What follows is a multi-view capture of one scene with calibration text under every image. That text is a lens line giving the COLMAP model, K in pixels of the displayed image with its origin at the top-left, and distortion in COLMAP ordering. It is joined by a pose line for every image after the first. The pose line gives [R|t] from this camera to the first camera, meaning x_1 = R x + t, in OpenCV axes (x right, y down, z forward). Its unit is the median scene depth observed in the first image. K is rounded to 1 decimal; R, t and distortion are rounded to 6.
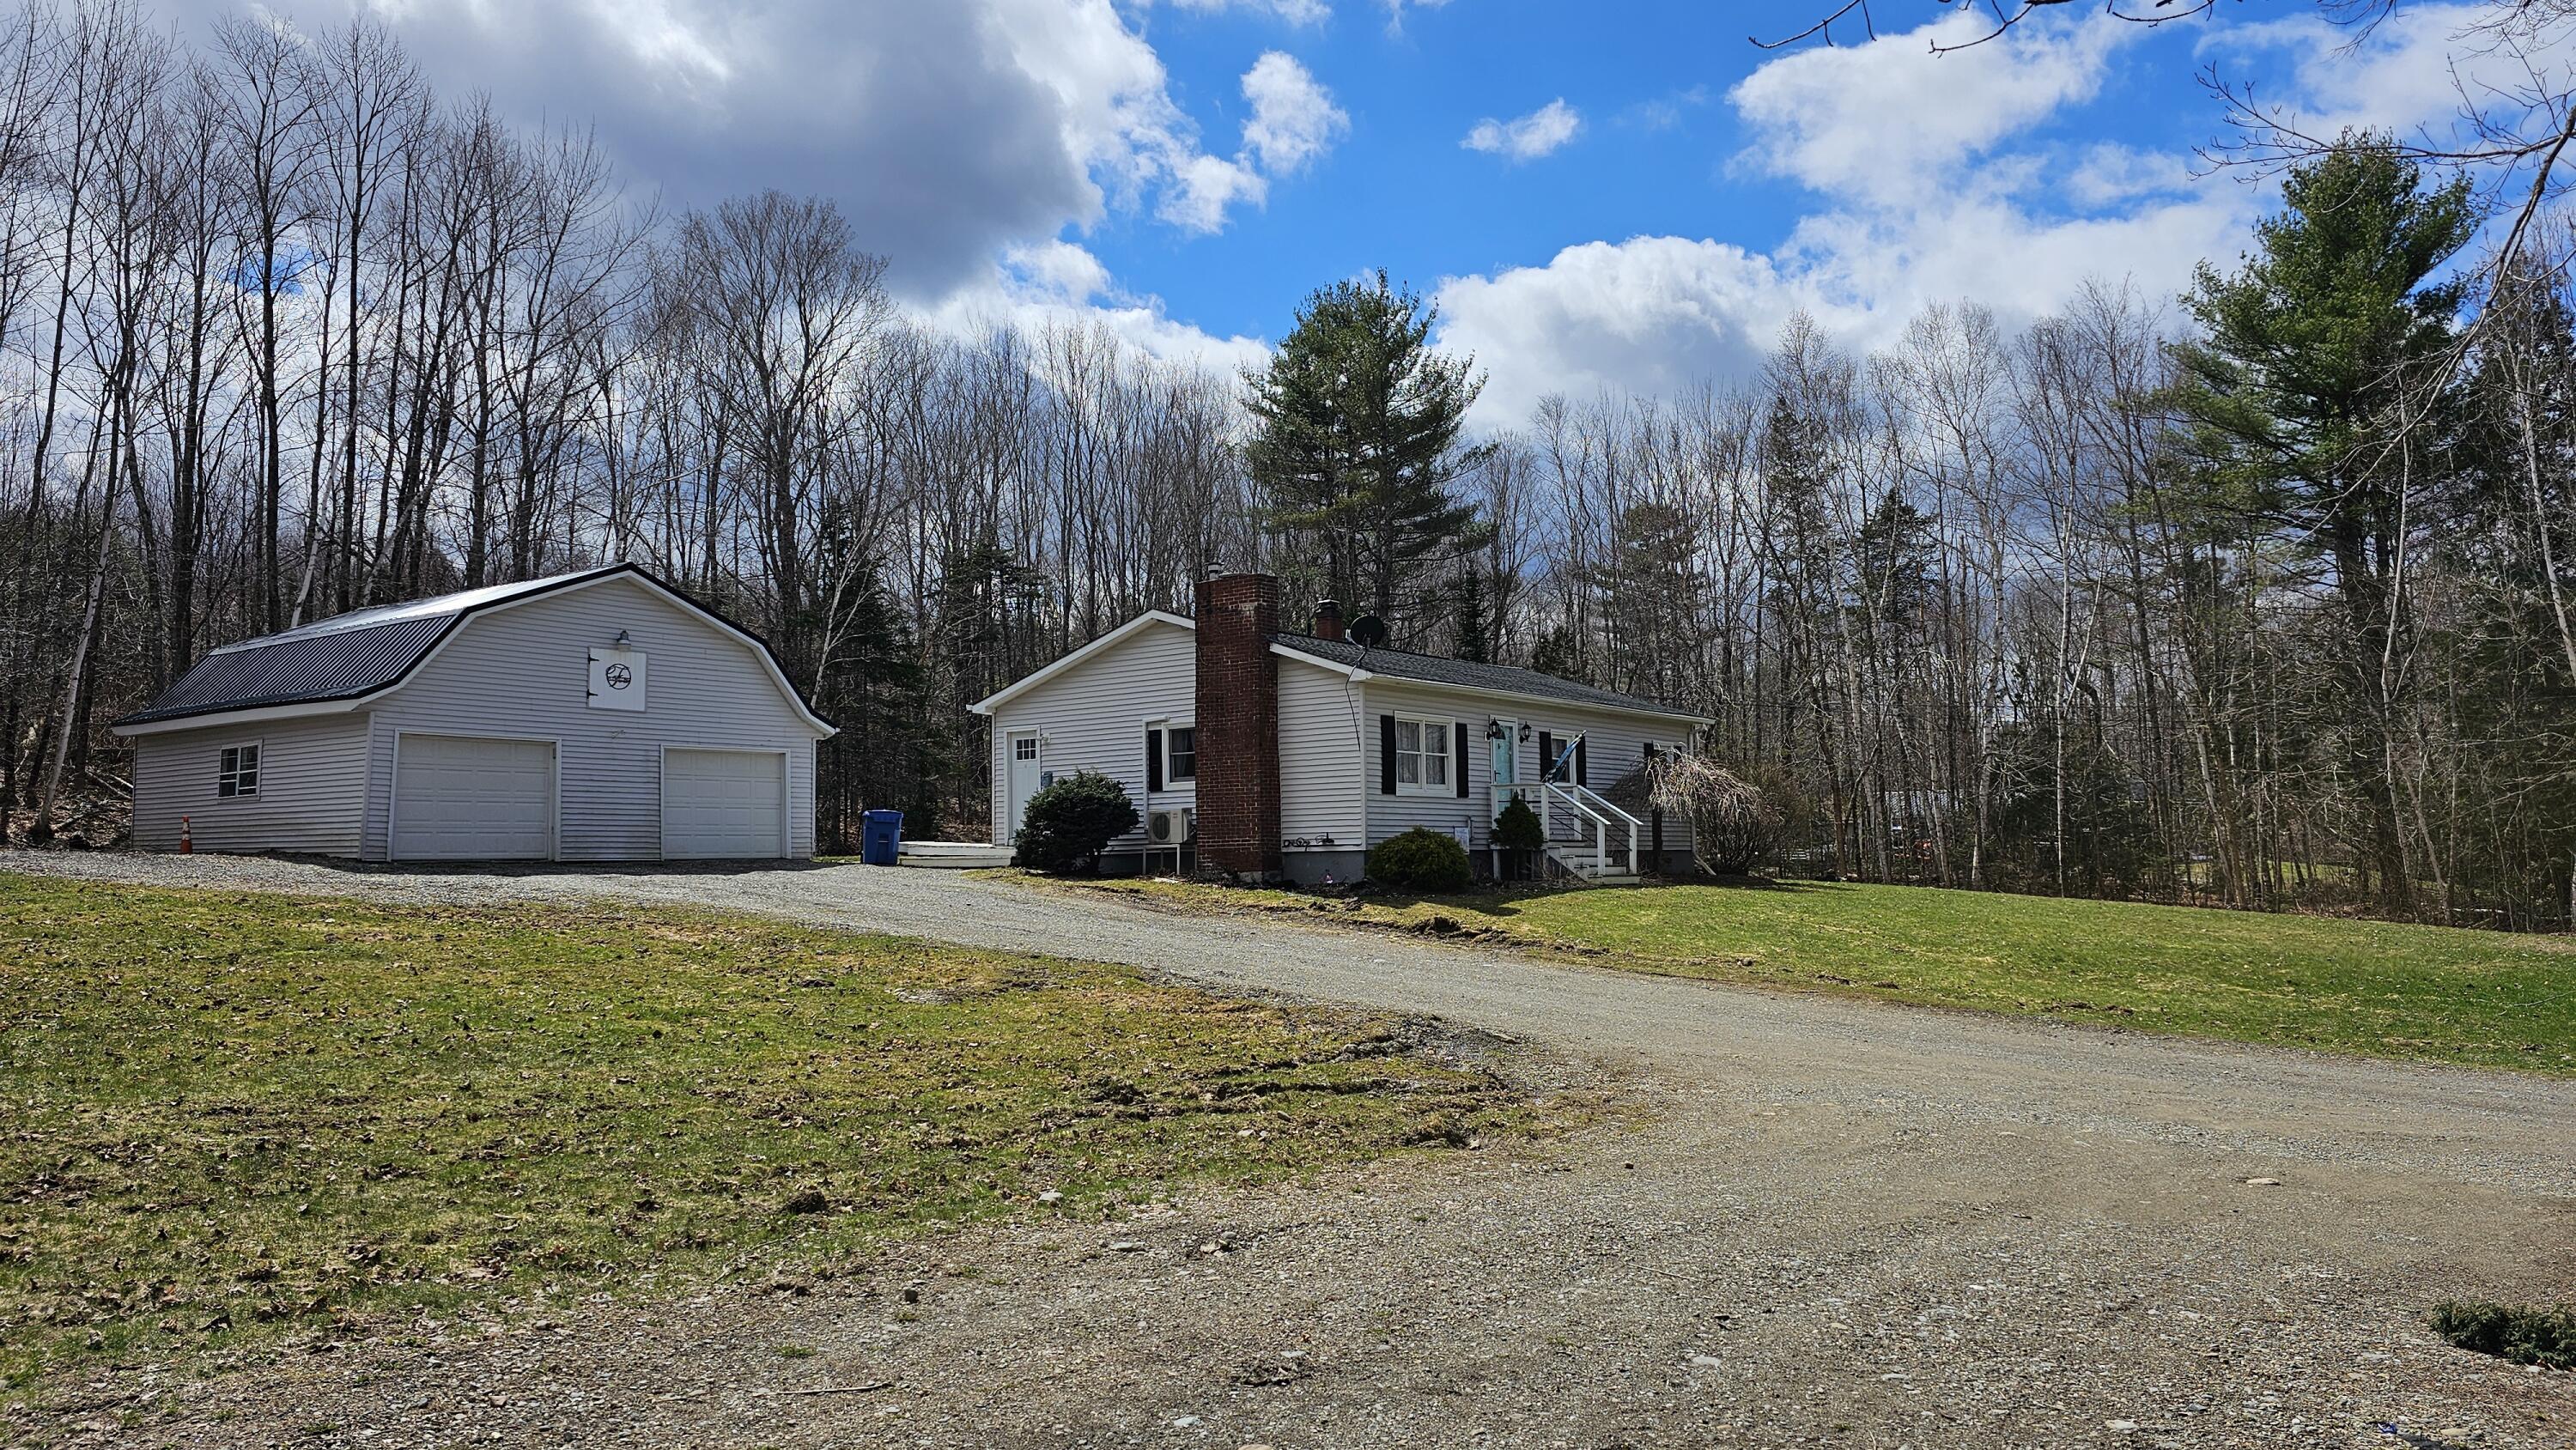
lens RADIAL K [[1805.1, 0, 1288.0], [0, 1805.1, 725.0], [0, 0, 1]] dist [0.056949, -0.000195]
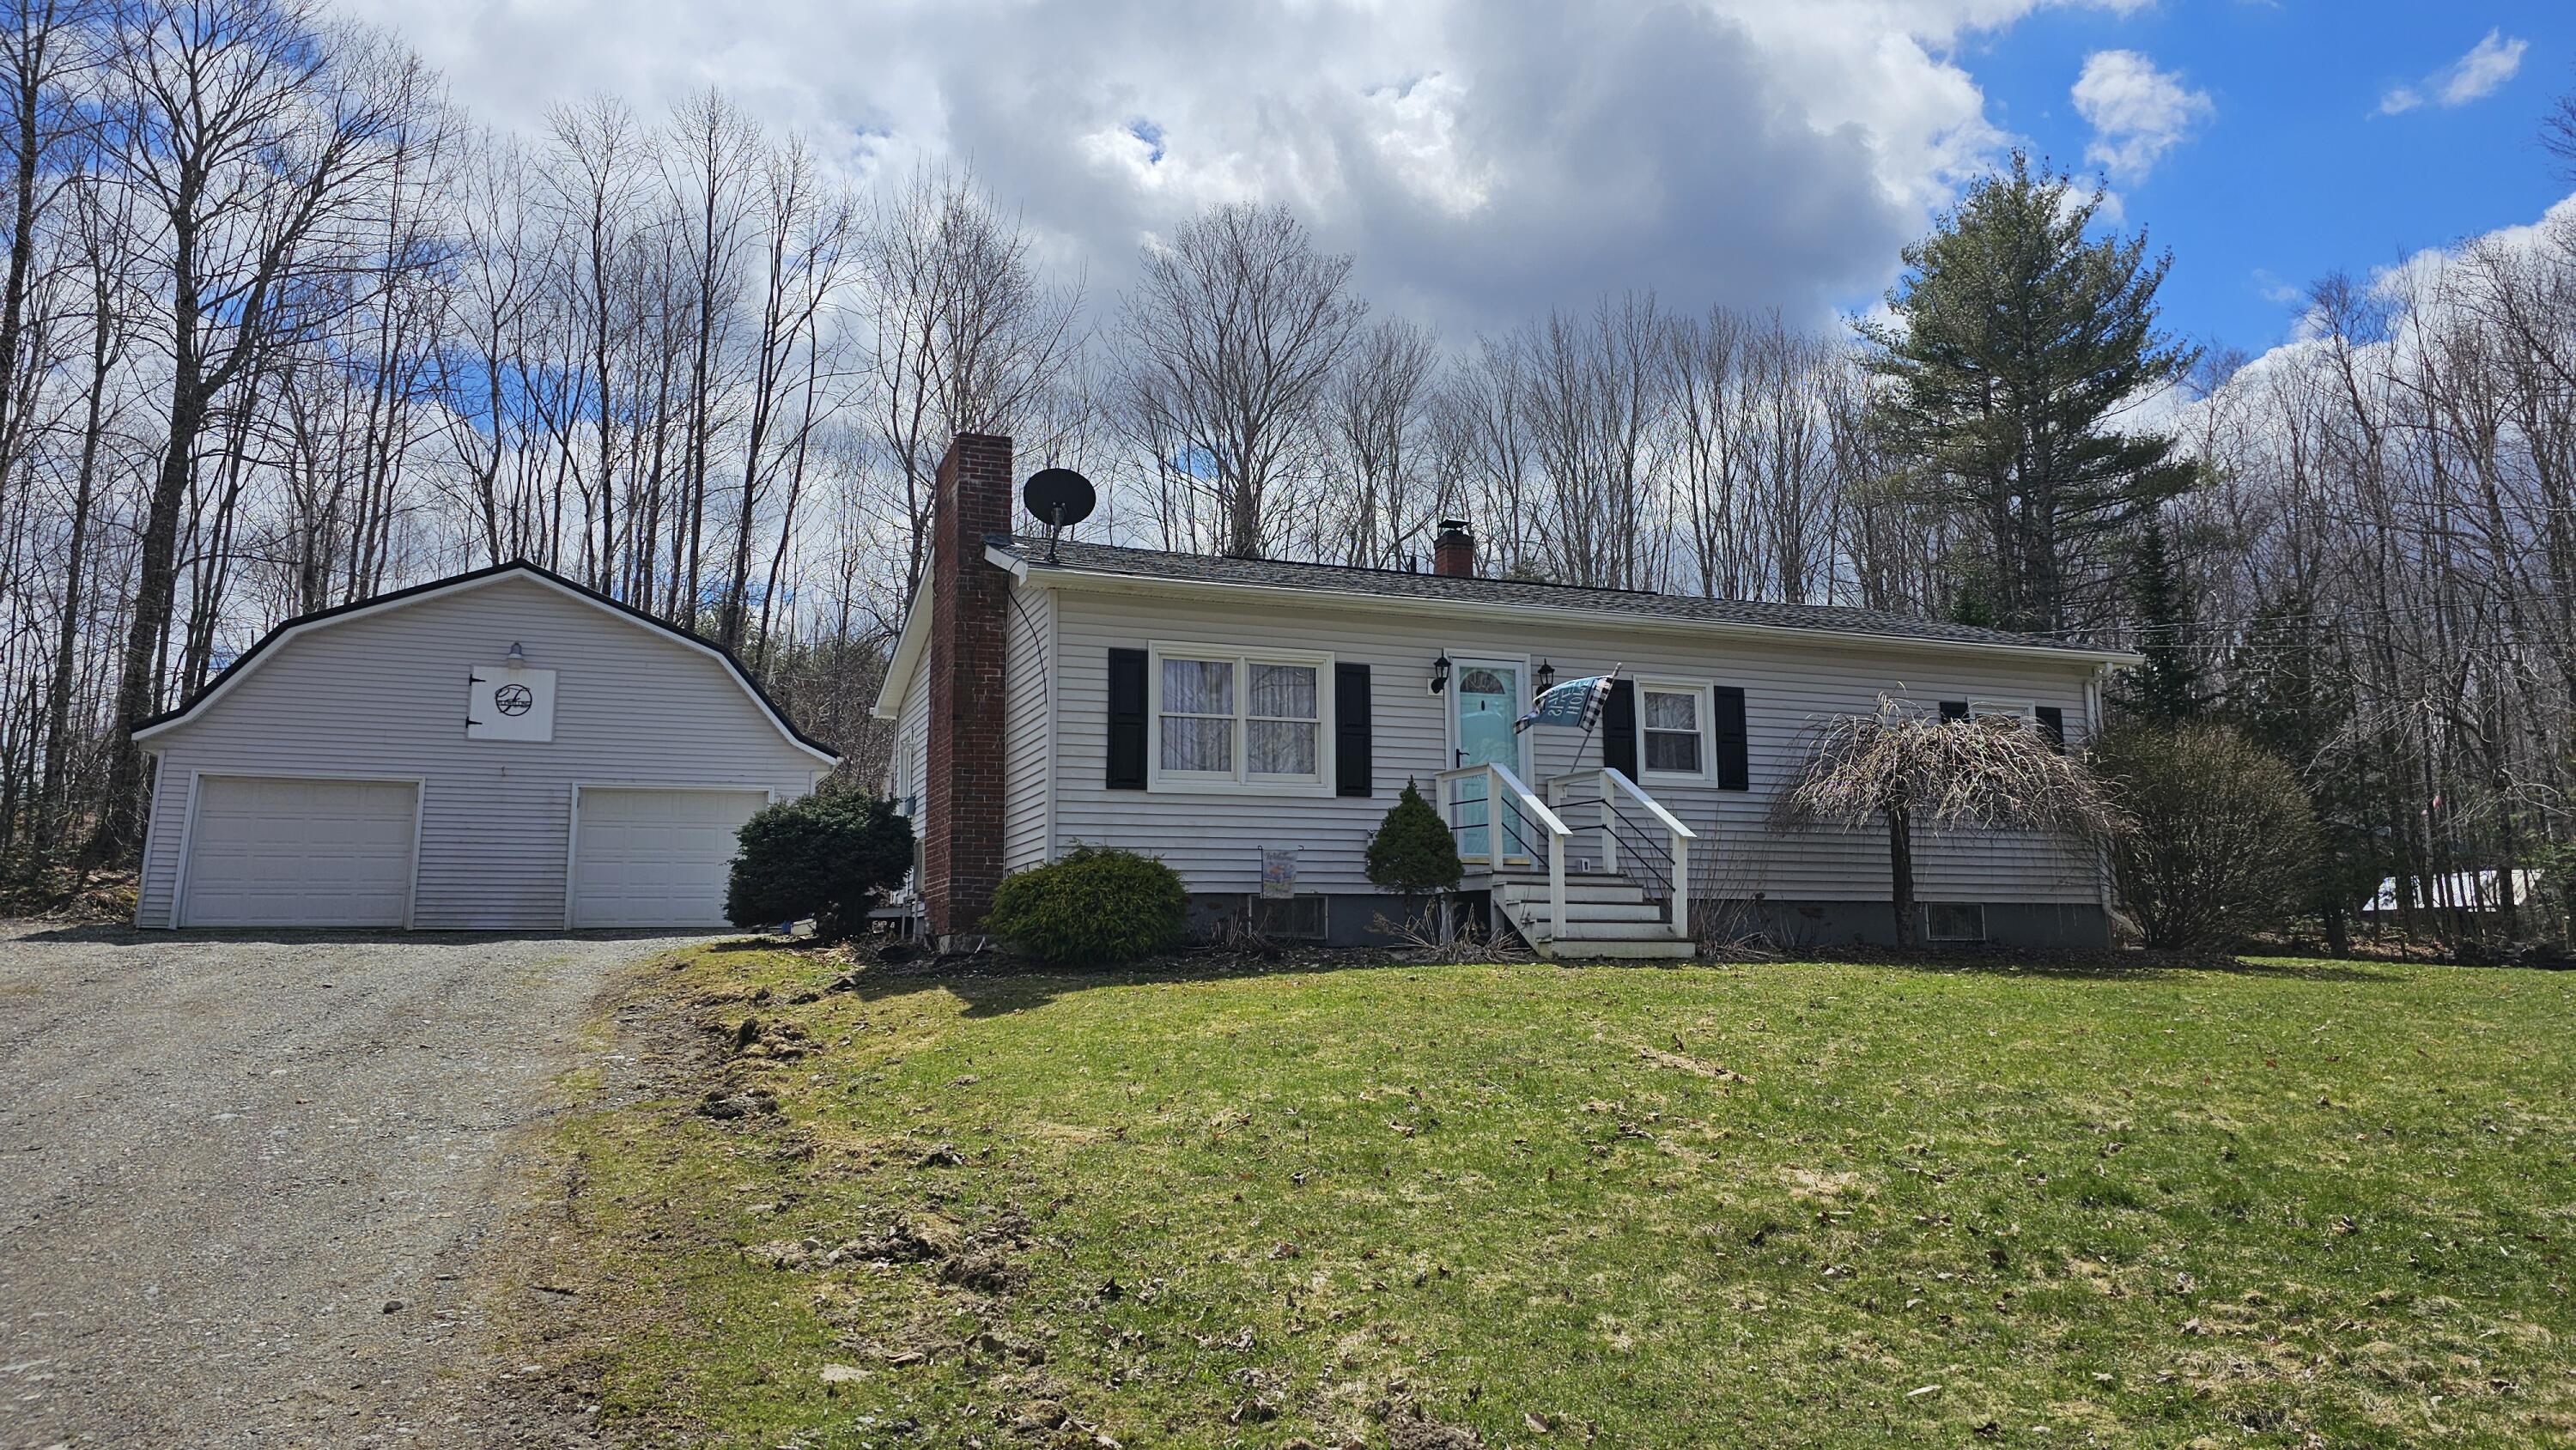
lens RADIAL K [[1737.0, 0, 1288.6], [0, 1737.0, 605.5], [0, 0, 1]] dist [0.100244, -0.156150]
pose [[0.868338, -0.097491, -0.486297, 0.317110], [0.037906, 0.990668, -0.130920, 0.047435], [0.494522, 0.095249, 0.863930, 0.489925]]
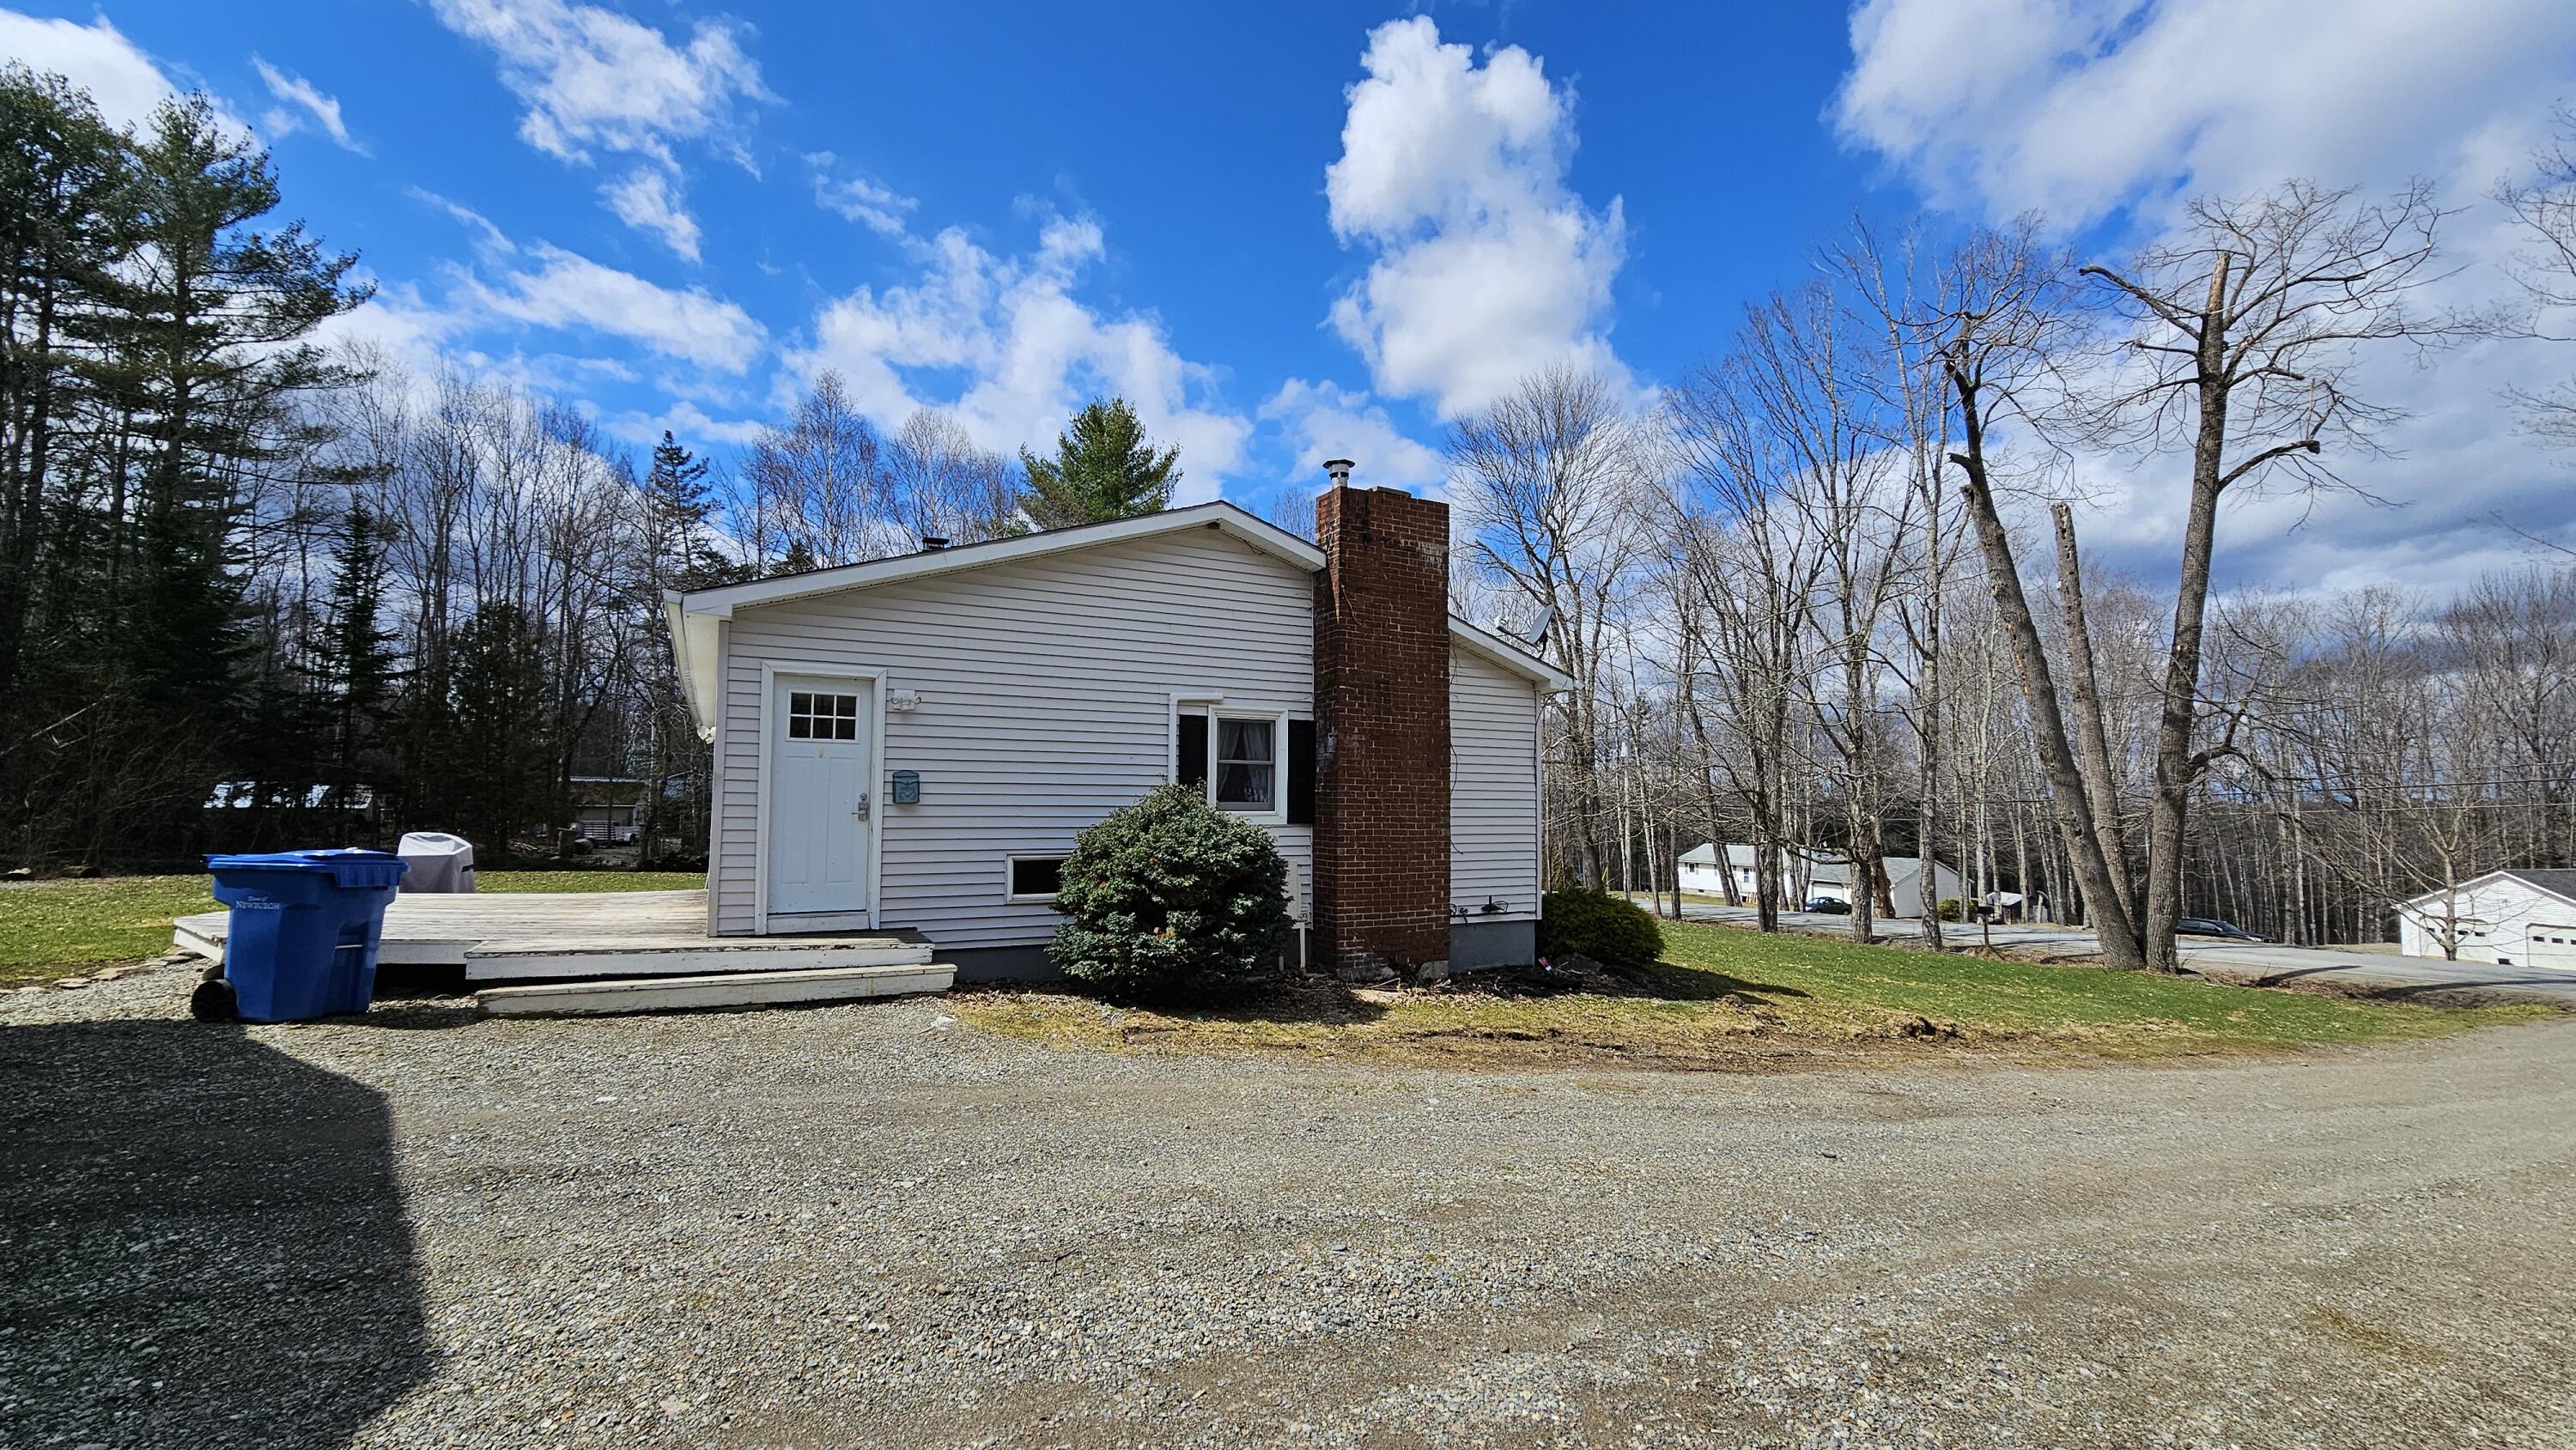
lens RADIAL K [[1071.3, 0, 1271.0], [0, 1071.3, 739.8], [0, 0, 1]] dist [-0.016688, 0.003220]
pose [[0.408894, 0.078666, 0.909185, -0.346229], [-0.082652, 0.995375, -0.048953, 0.023237], [-0.908832, -0.055129, 0.413504, 0.793266]]
